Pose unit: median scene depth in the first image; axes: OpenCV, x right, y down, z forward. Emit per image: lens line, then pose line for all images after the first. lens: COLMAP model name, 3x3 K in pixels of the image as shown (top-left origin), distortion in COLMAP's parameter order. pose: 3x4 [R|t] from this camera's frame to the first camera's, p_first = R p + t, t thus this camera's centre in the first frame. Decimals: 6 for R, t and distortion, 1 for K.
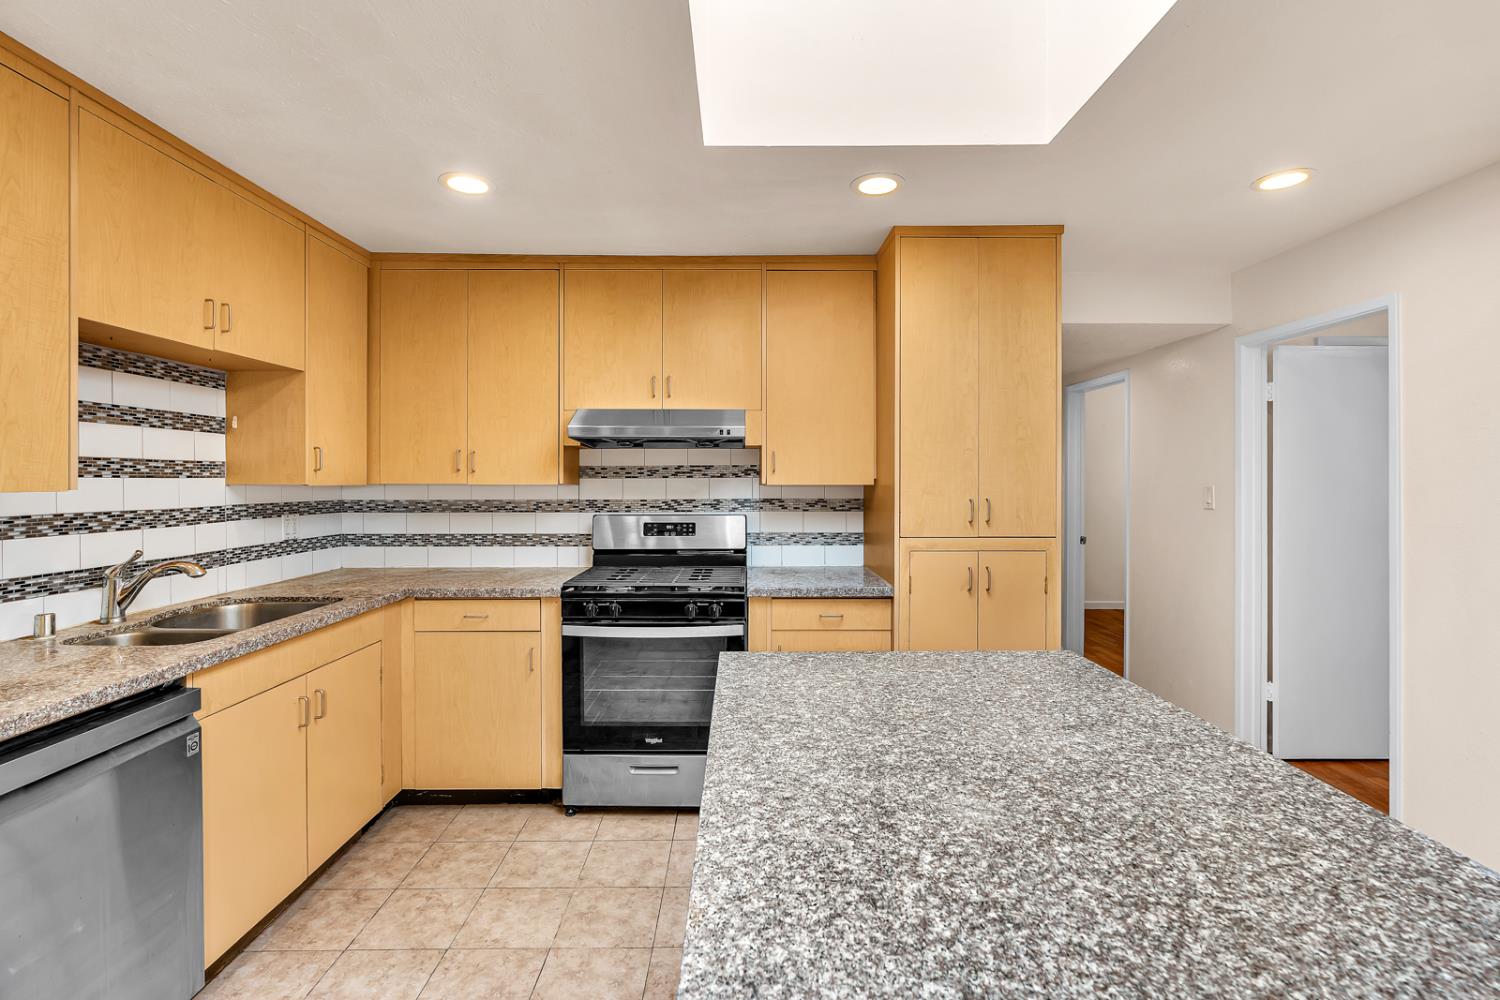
lens RADIAL K [[688.2, 0, 747.0], [0, 688.2, 482.2], [0, 0, 1]] dist [-0.002506, 0.000265]
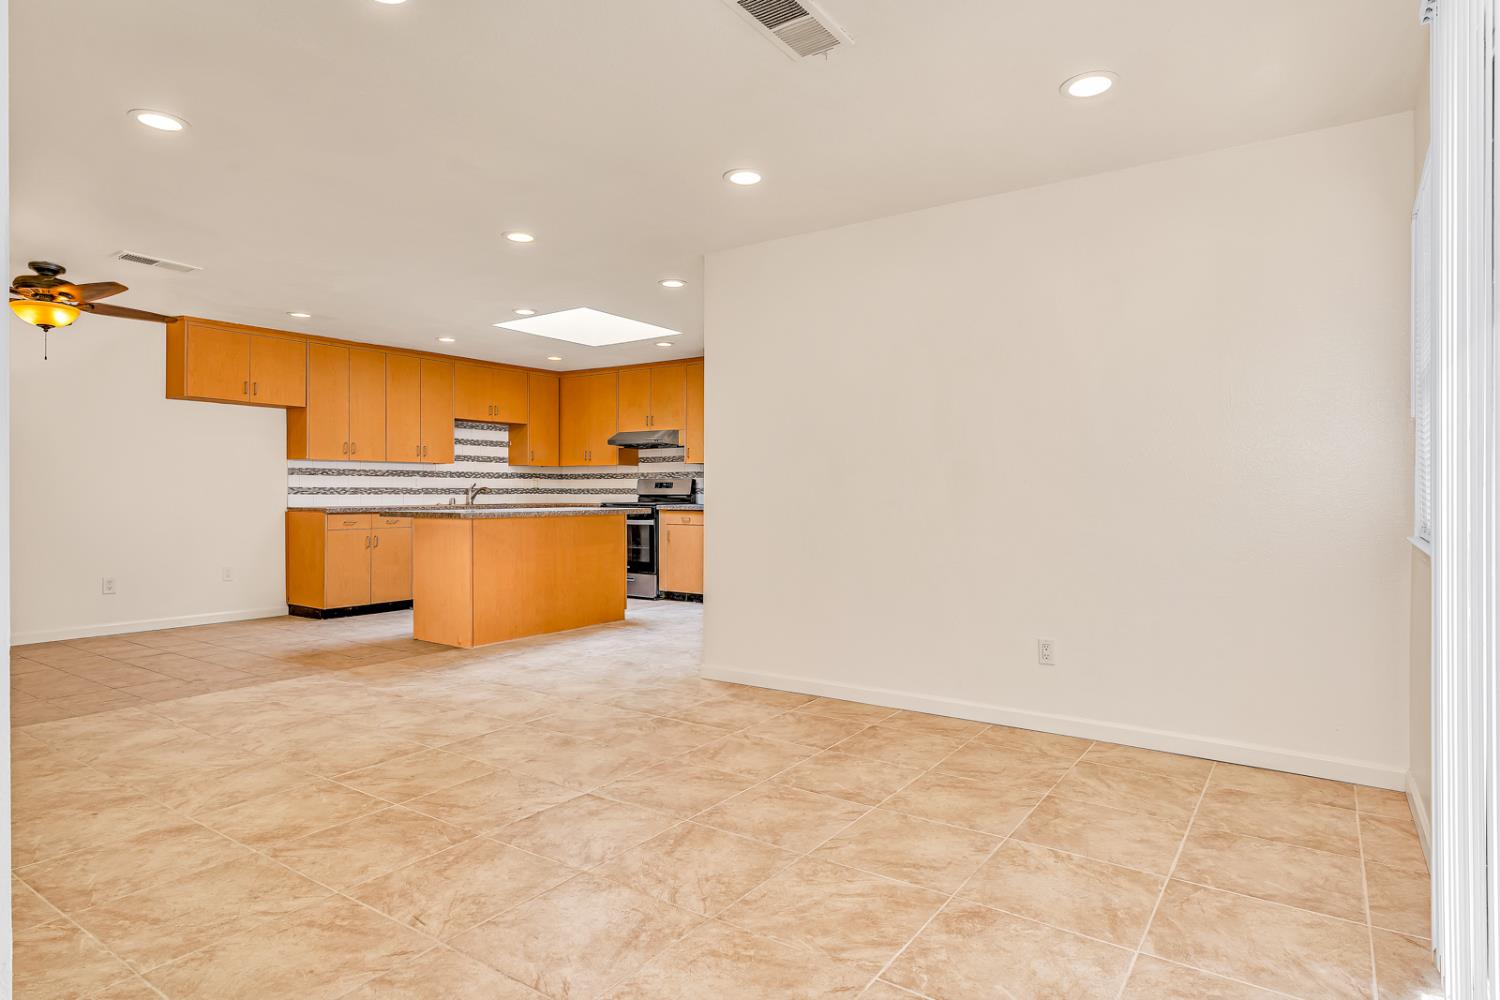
lens RADIAL K [[827.5, 0, 749.3], [0, 827.5, 494.0], [0, 0, 1]] dist [0.002204, 0.000626]
pose [[0.820960, 0.002015, -0.570983, 1.919600], [-0.002794, 0.999996, -0.000489, 0.115591], [0.570979, 0.001997, 0.820962, -1.180751]]
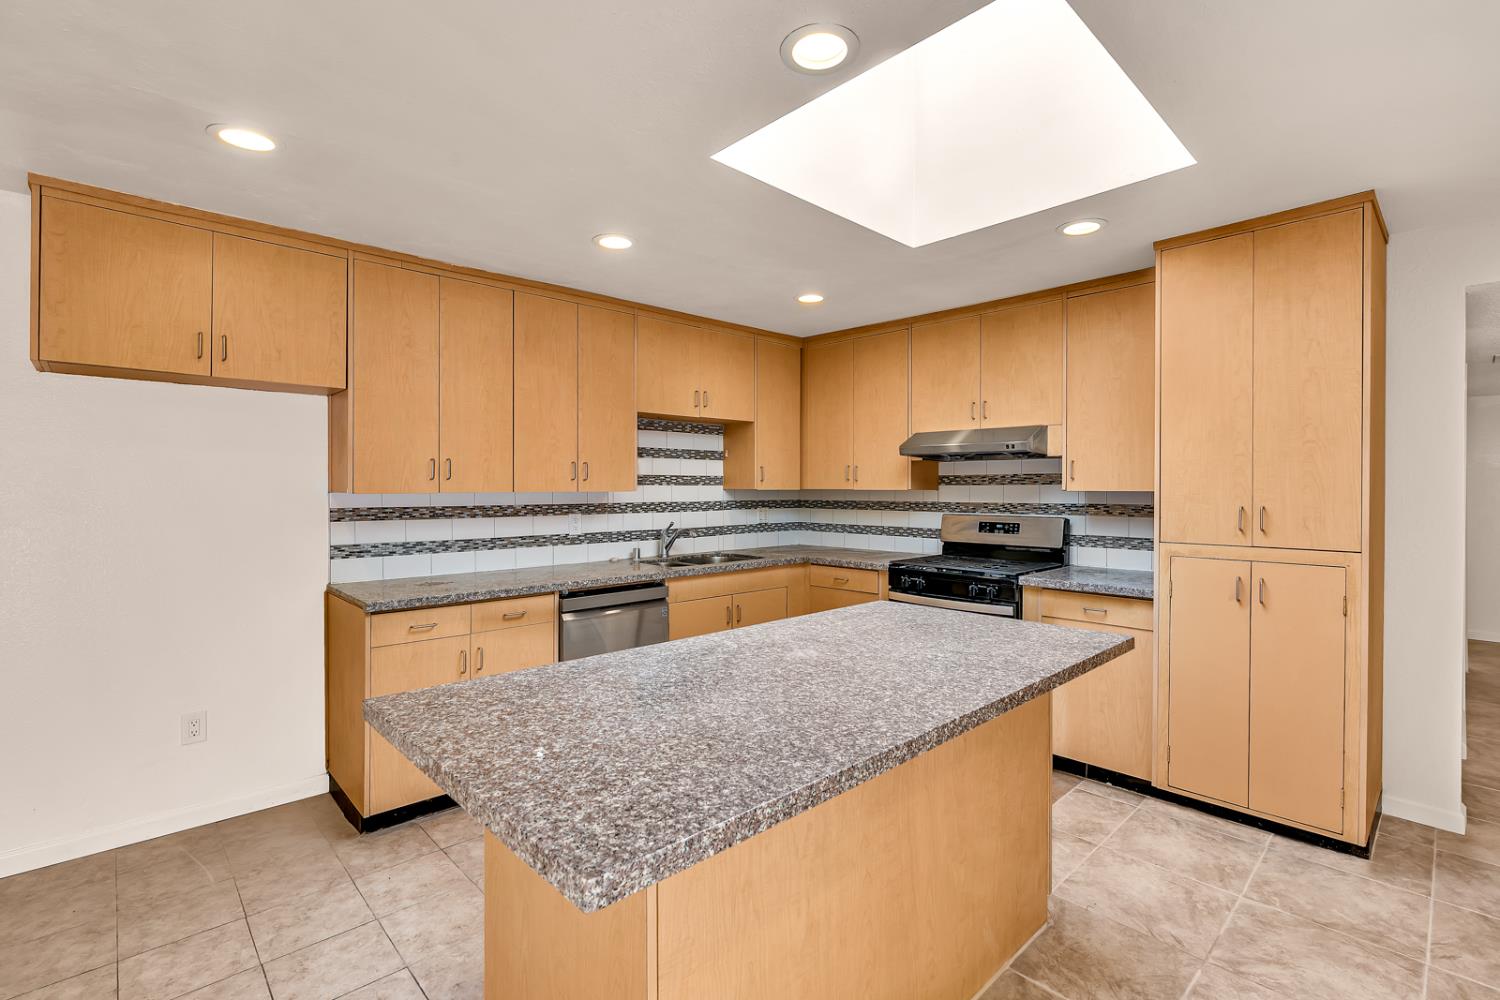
lens RADIAL K [[684.1, 0, 755.0], [0, 684.1, 498.4], [0, 0, 1]] dist [-0.001880, -0.000157]
pose [[0.691588, 0.012787, -0.722179, 0.544134], [-0.003184, 0.999888, 0.014655, 0.001439], [0.722285, -0.007836, 0.691551, -0.149793]]
